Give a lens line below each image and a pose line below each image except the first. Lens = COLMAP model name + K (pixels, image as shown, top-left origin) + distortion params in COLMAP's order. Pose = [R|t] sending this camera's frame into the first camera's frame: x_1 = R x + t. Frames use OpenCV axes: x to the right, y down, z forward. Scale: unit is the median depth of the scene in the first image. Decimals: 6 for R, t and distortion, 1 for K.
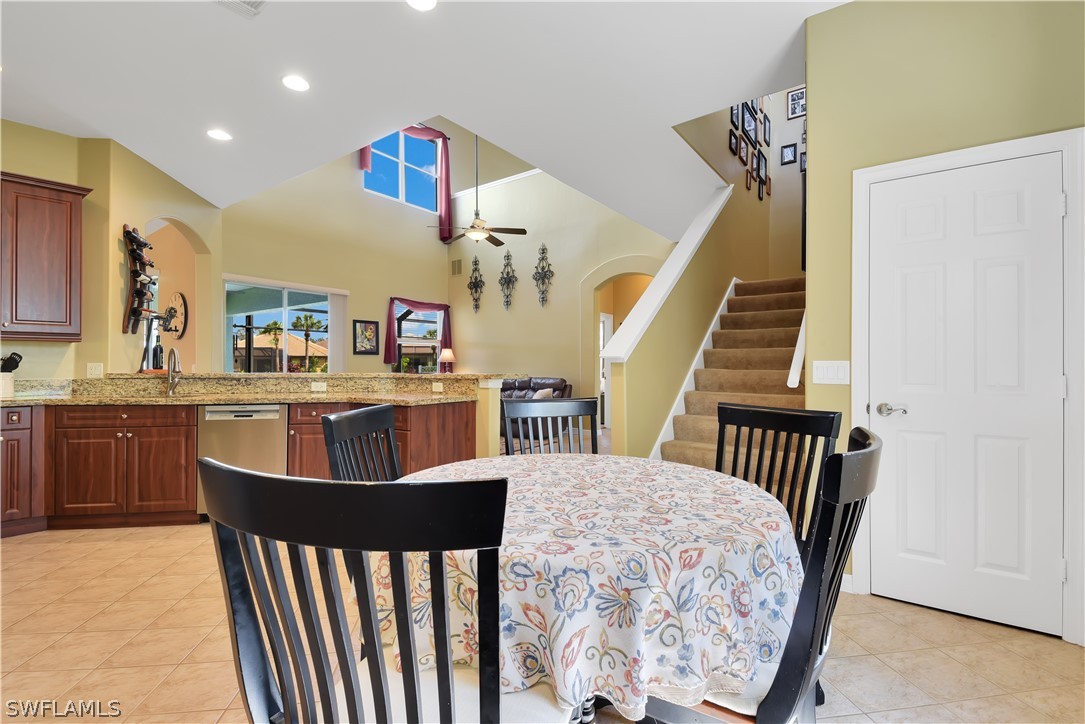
lens RADIAL K [[491.3, 0, 539.1], [0, 491.3, 366.6], [0, 0, 1]] dist [-0.002412, -0.001155]
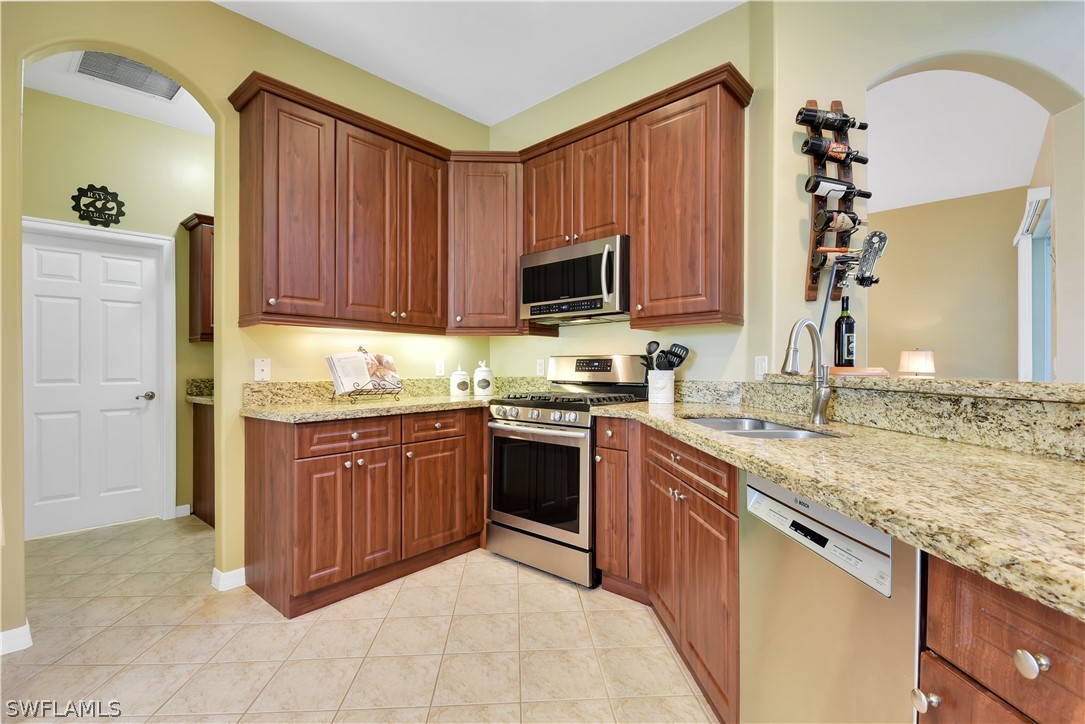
lens RADIAL K [[491.3, 0, 544.6], [0, 491.3, 366.4], [0, 0, 1]] dist [-0.002412, -0.001155]
pose [[-0.126824, 0.004305, -0.991916, -0.281433], [0.007343, 0.999967, 0.003401, 0.001724], [0.991898, -0.006852, -0.126851, 0.833105]]
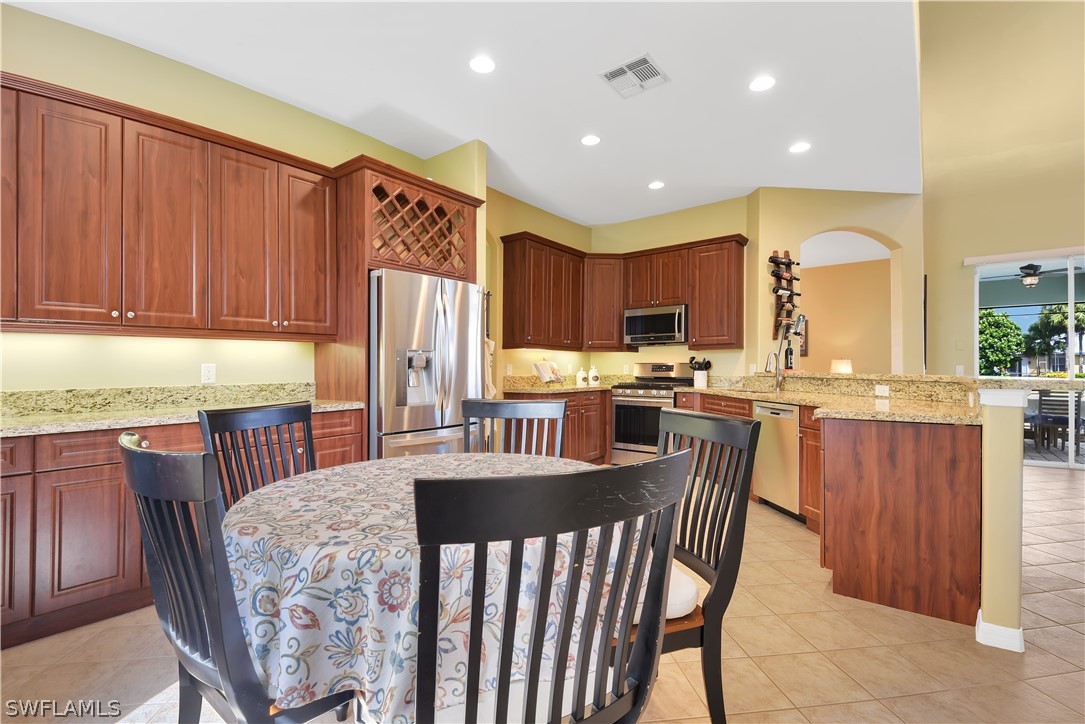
lens RADIAL K [[491.3, 0, 536.9], [0, 491.3, 364.2], [0, 0, 1]] dist [-0.002412, -0.001155]
pose [[-0.076016, -0.008300, -0.997072, 0.463570], [0.001577, 0.999963, -0.008444, 0.002790], [0.997105, -0.002214, -0.076000, 0.534983]]
